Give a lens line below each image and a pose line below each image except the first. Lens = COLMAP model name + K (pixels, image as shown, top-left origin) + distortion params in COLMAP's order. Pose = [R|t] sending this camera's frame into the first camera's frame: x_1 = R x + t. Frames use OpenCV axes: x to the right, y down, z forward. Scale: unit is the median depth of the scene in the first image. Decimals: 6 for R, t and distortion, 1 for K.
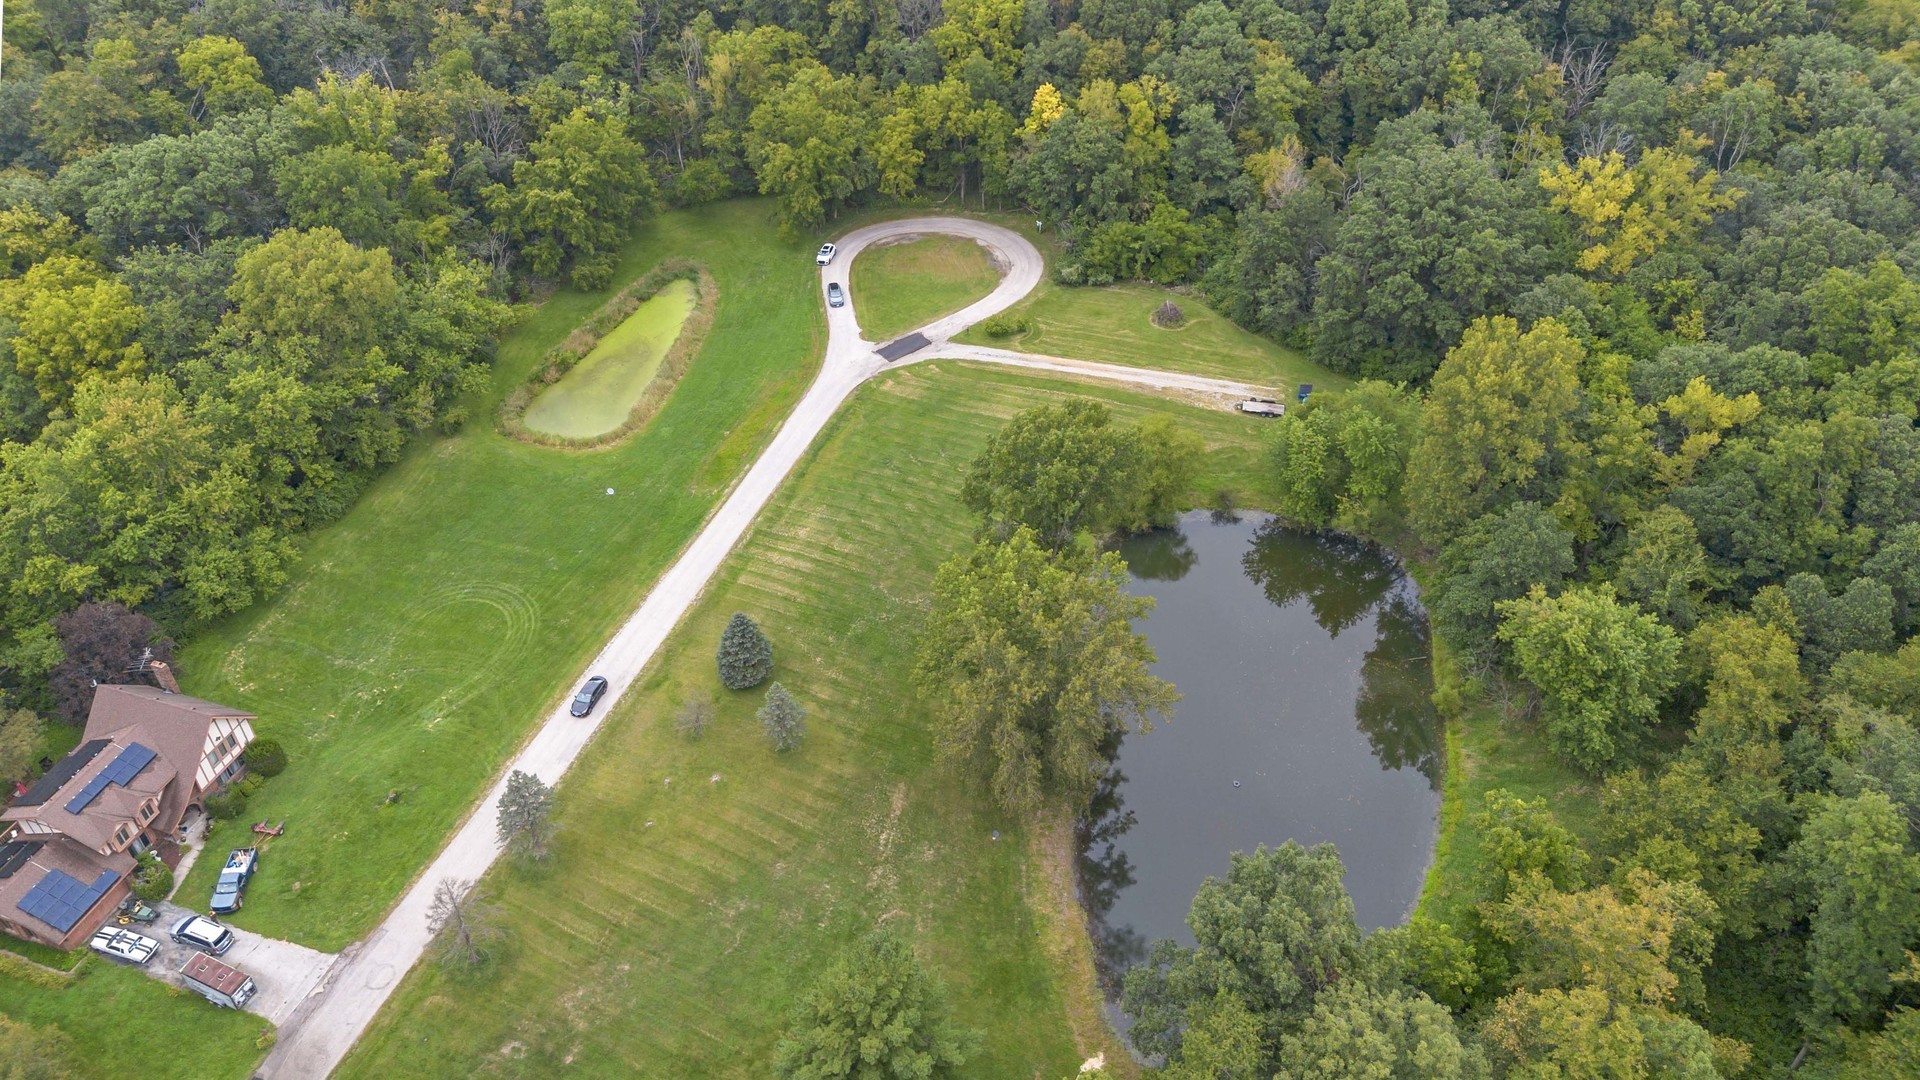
lens RADIAL K [[1355.7, 0, 957.3], [0, 1355.7, 542.1], [0, 0, 1]] dist [0.052108, -0.038702]
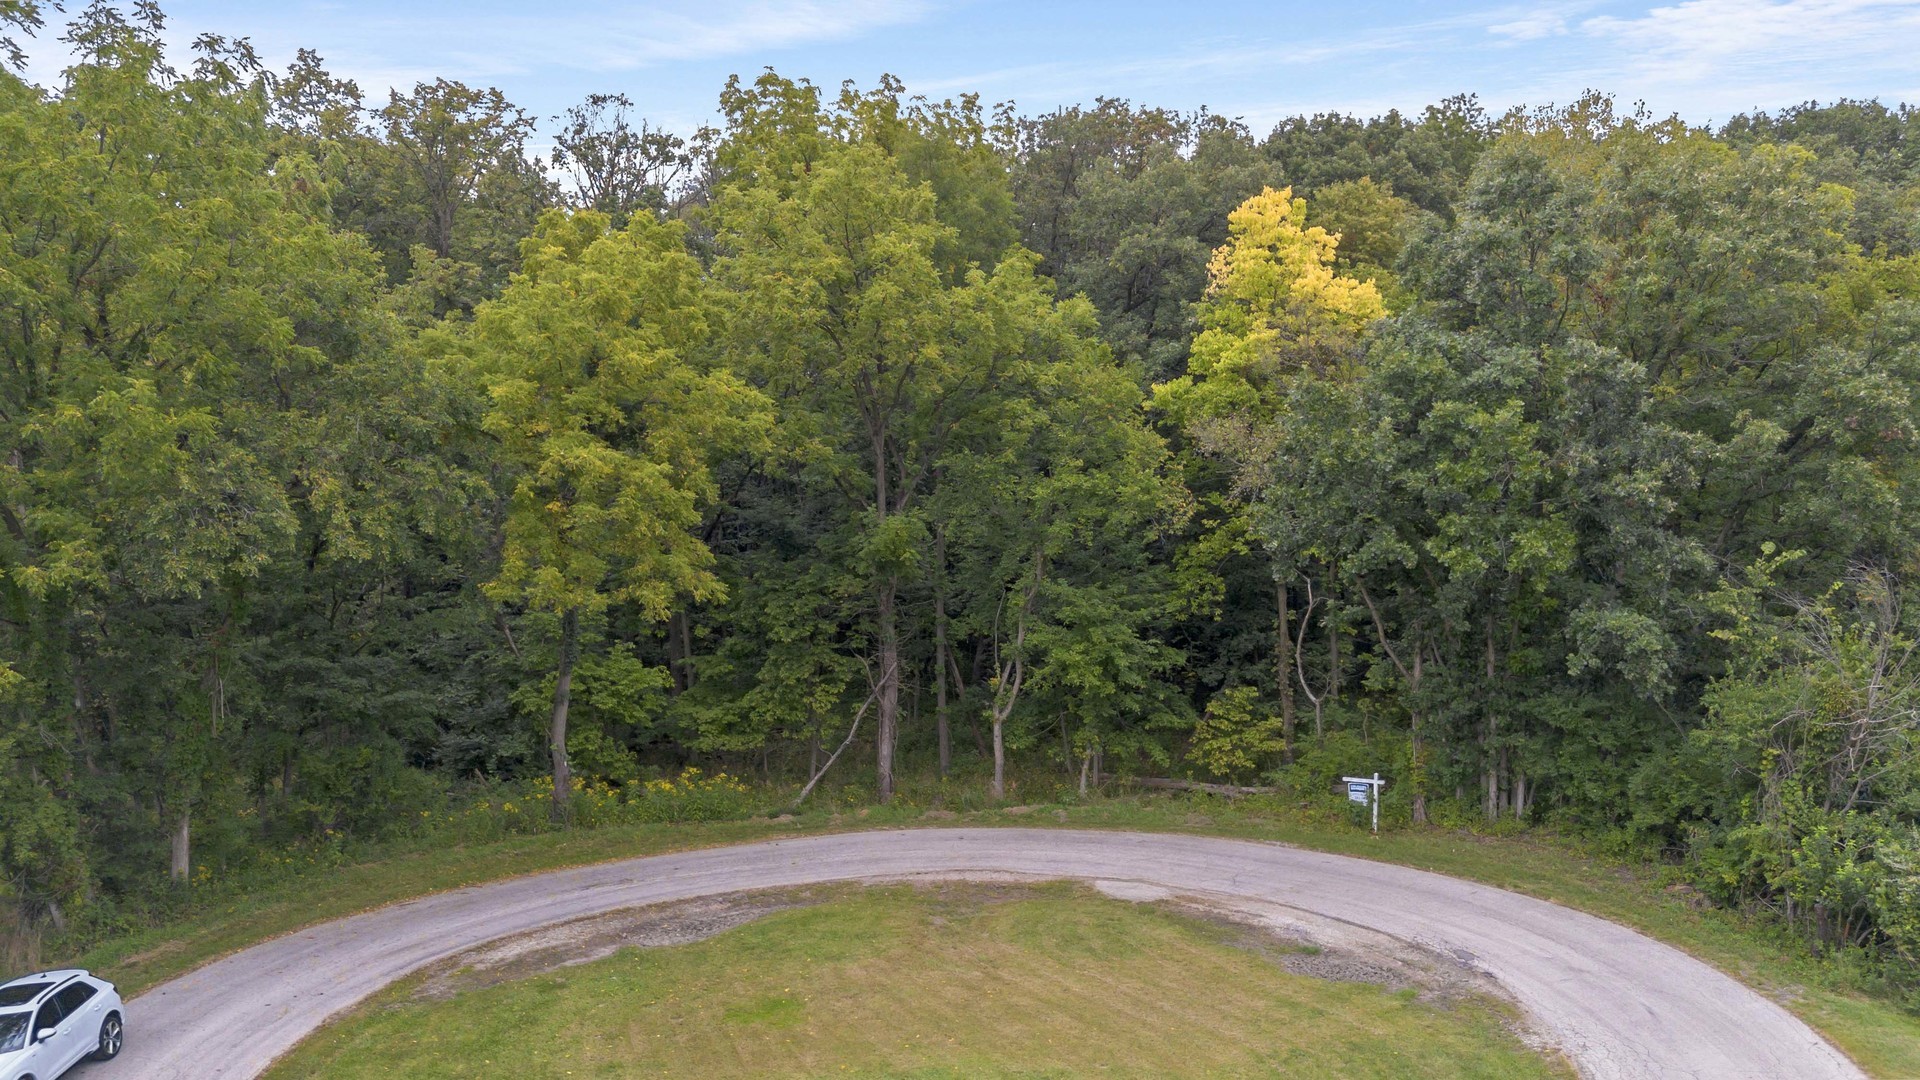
lens RADIAL K [[1477.8, 0, 982.6], [0, 1477.8, 567.8], [0, 0, 1]] dist [0.021781, -0.000212]
pose [[0.946663, -0.019312, 0.321646, -0.060415], [0.208591, 0.797553, -0.566038, -0.162646], [-0.245598, 0.602940, 0.759042, 0.893043]]
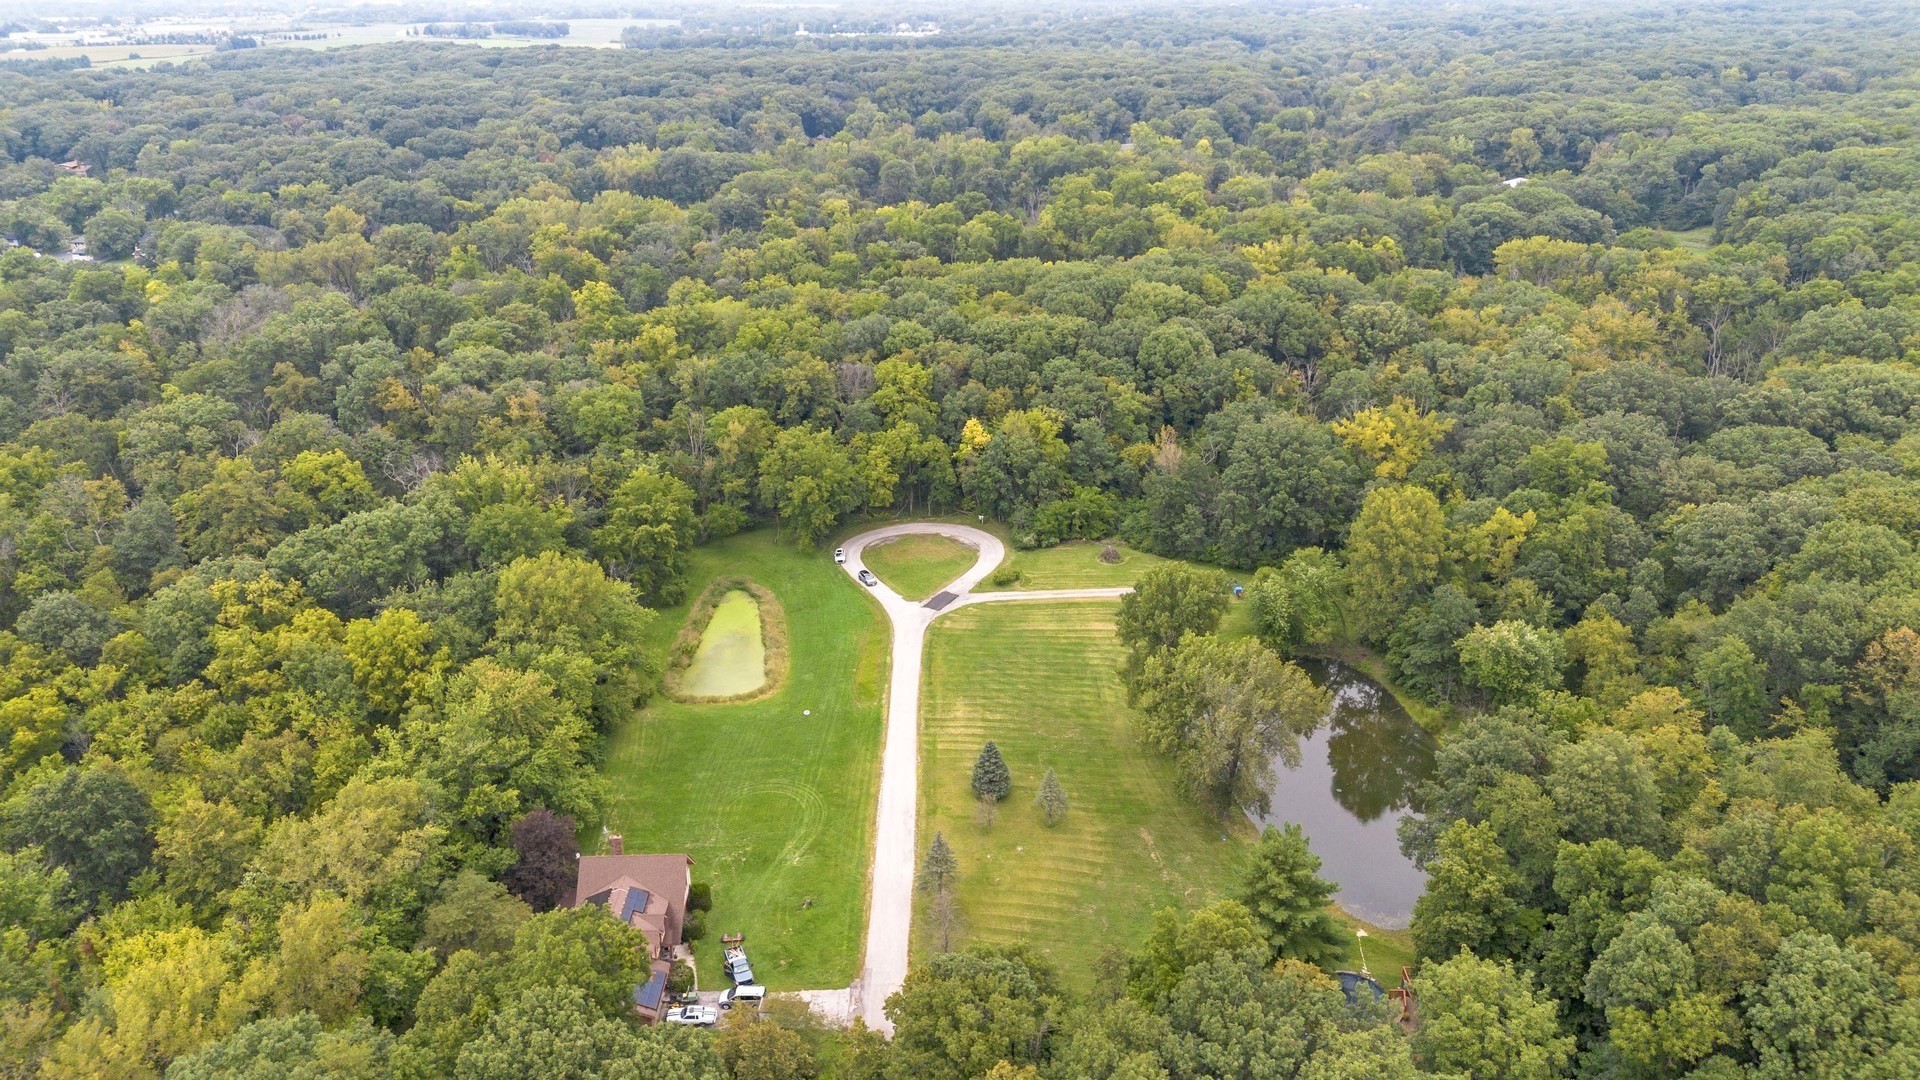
lens RADIAL K [[1355.7, 0, 948.9], [0, 1355.7, 599.9], [0, 0, 1]] dist [0.052108, -0.038702]
pose [[0.942570, -0.139203, 0.303618, -0.410821], [0.214795, 0.948742, -0.231843, 0.154596], [-0.255781, 0.283744, 0.924156, -0.213216]]
